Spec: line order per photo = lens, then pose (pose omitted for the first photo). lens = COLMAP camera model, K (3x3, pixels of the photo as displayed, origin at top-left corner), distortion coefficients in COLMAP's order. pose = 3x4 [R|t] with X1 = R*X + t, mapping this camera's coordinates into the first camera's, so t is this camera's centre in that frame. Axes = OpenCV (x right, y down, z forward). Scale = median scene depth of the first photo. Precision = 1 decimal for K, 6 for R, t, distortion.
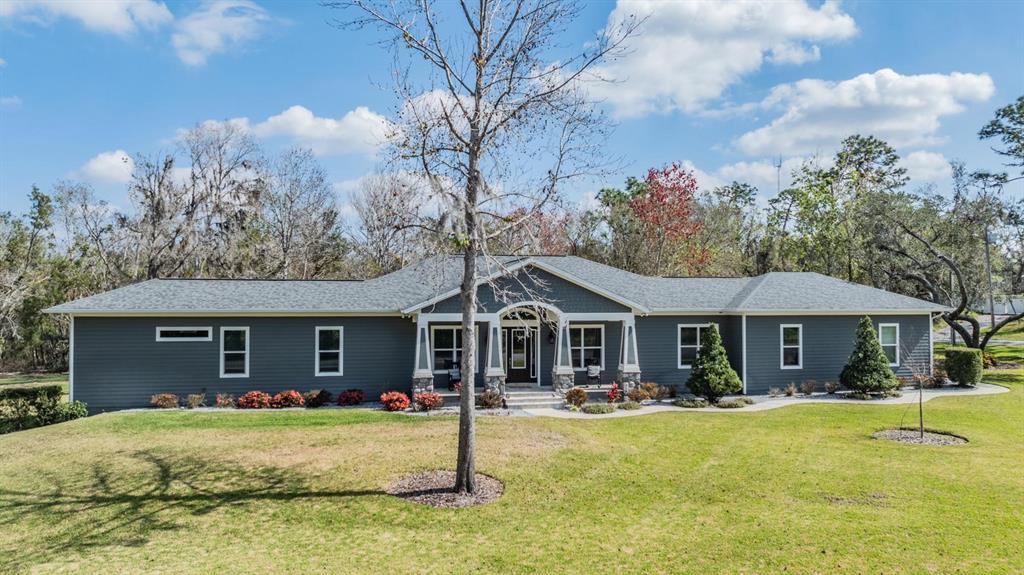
lens RADIAL K [[710.2, 0, 512.0], [0, 710.2, 287.5], [0, 0, 1]] dist [-0.018836, 0.001433]
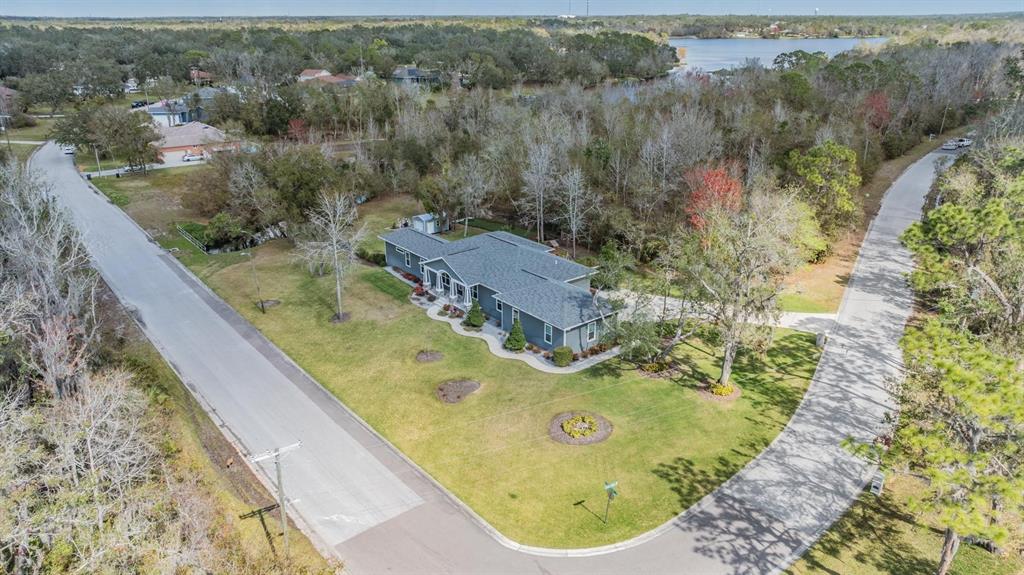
lens RADIAL K [[697.7, 0, 521.2], [0, 697.7, 286.1], [0, 0, 1]] dist [-0.031861, 0.031472]
pose [[0.456344, 0.316021, -0.831794, 2.501629], [0.016474, 0.931645, 0.362995, -0.928868], [0.889651, -0.179354, 0.419944, 0.087360]]
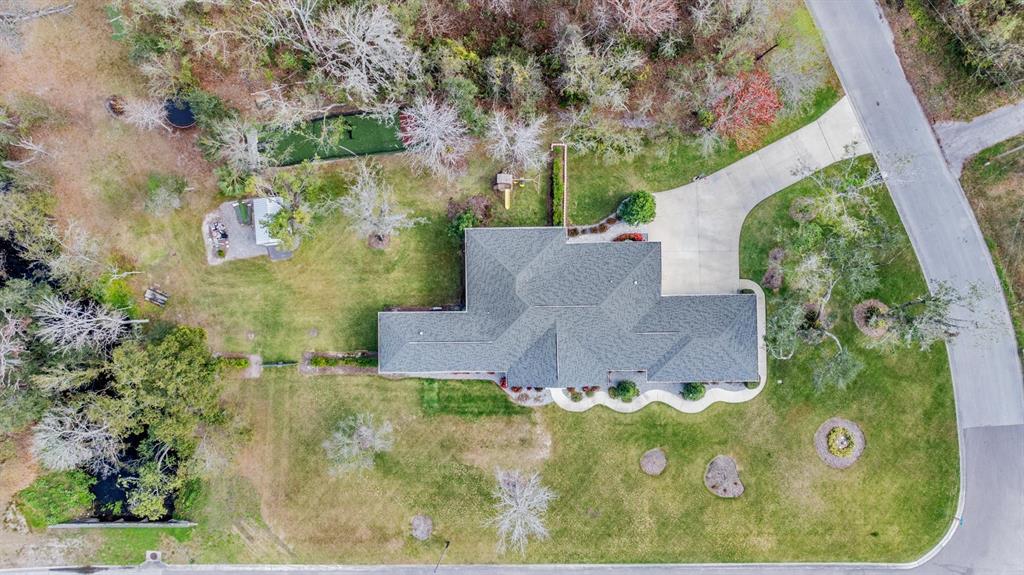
lens RADIAL K [[710.2, 0, 512.0], [0, 710.2, 287.5], [0, 0, 1]] dist [-0.018836, 0.001433]
pose [[0.979208, 0.199420, -0.037187, -0.104843], [0.029718, 0.040320, 0.998745, -2.483058], [0.200669, -0.979084, 0.033555, 1.207403]]
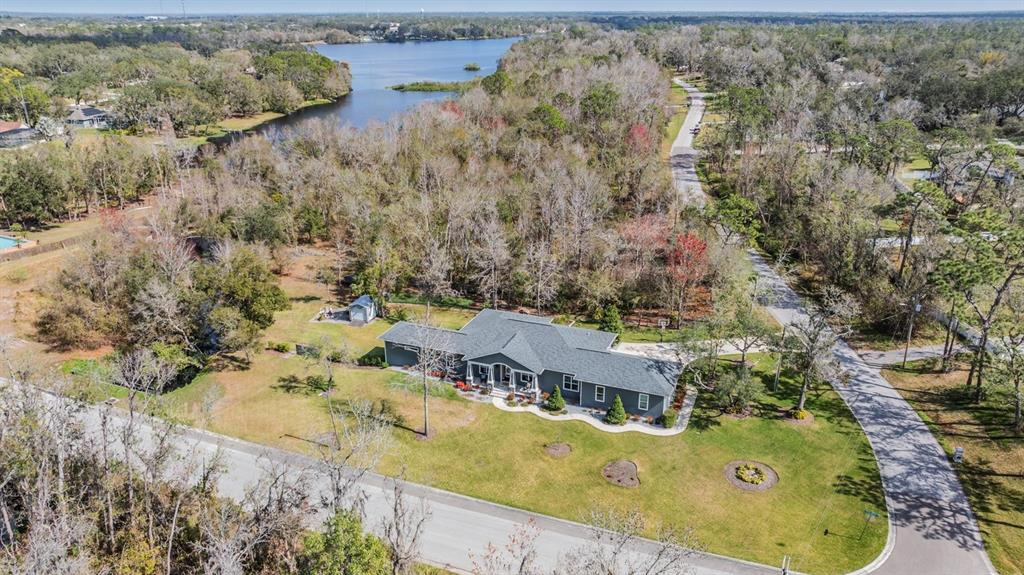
lens RADIAL K [[710.2, 0, 512.0], [0, 710.2, 287.5], [0, 0, 1]] dist [-0.018836, 0.001433]
pose [[0.825987, 0.195138, -0.528834, 1.570783], [0.013821, 0.930875, 0.365076, -1.359179], [0.563519, -0.308857, 0.766194, -1.157819]]
